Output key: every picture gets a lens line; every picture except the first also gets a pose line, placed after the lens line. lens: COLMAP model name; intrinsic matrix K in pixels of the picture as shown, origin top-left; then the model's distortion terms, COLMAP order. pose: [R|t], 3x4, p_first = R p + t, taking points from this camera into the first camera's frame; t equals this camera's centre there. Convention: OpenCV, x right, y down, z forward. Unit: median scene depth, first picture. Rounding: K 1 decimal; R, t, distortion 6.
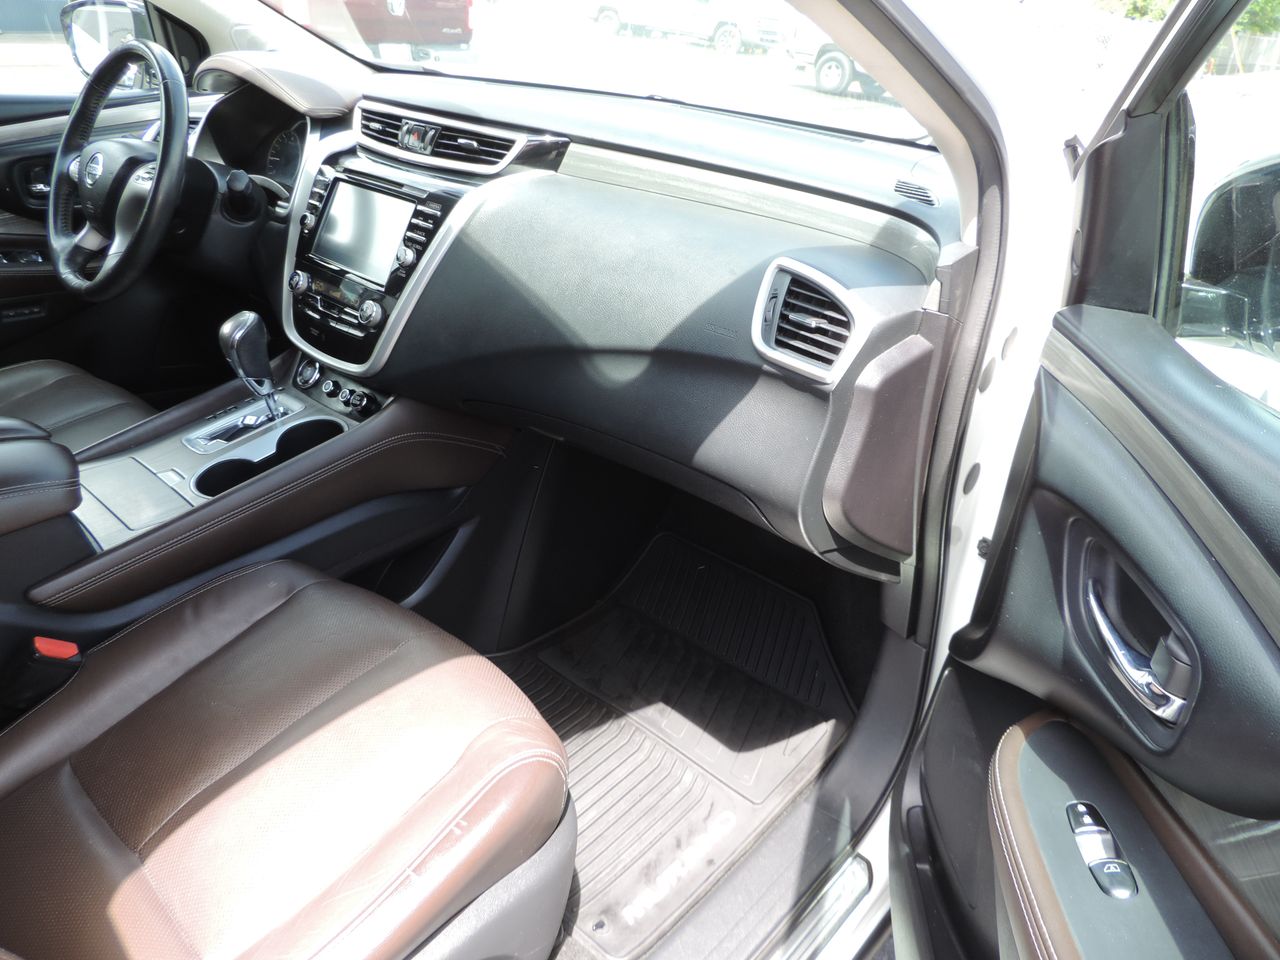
lens RADIAL K [[918.4, 0, 624.0], [0, 918.4, 481.0], [0, 0, 1]] dist [-0.029178, -0.000061]
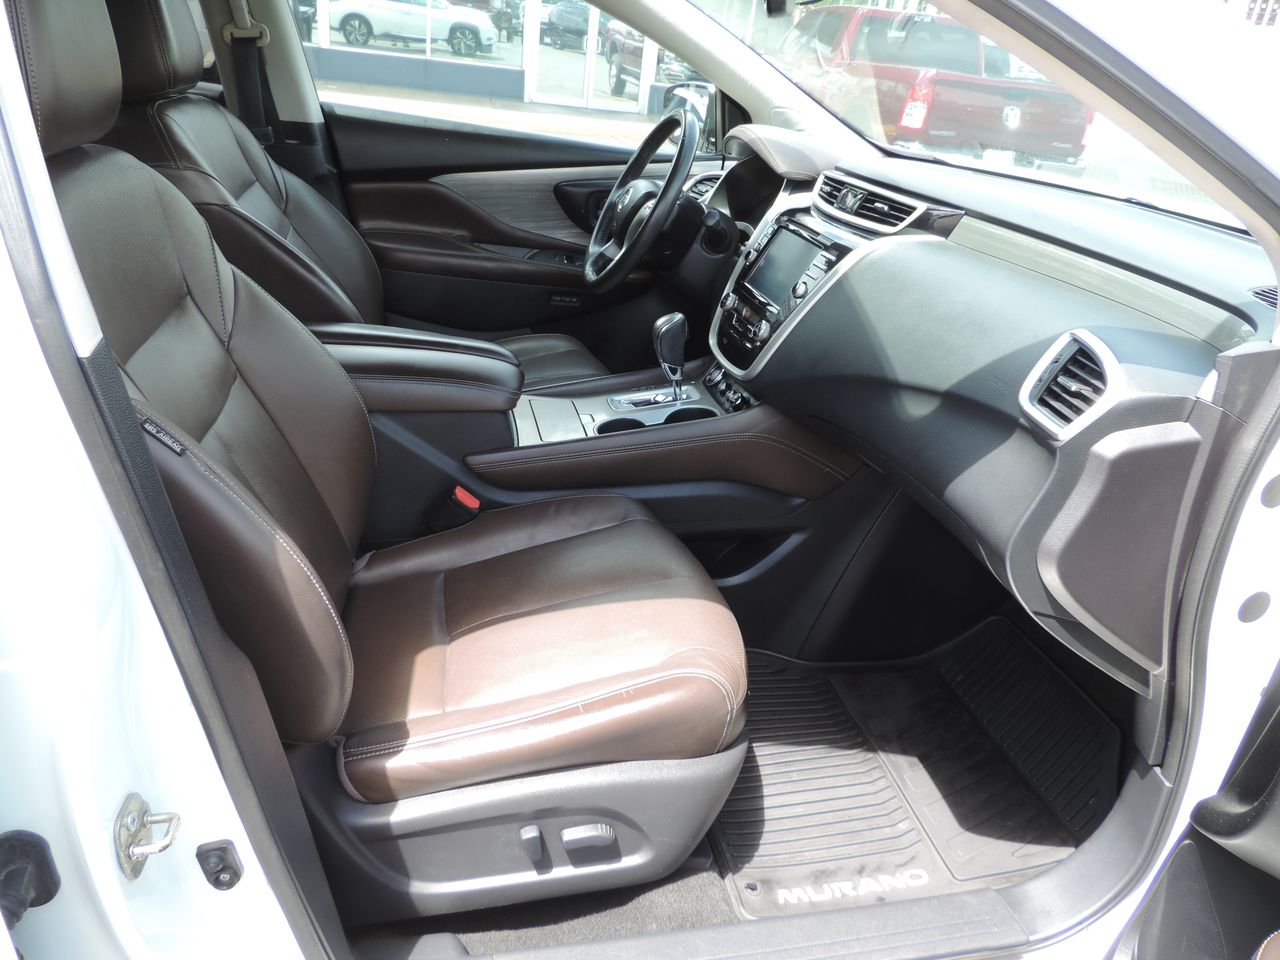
lens RADIAL K [[905.3, 0, 593.9], [0, 905.3, 478.3], [0, 0, 1]] dist [-0.035608, -0.000356]
pose [[0.789601, 0.268723, -0.551650, 0.267430], [-0.320189, 0.947348, 0.003178, 0.071170], [0.523459, 0.174123, 0.834070, -0.085026]]
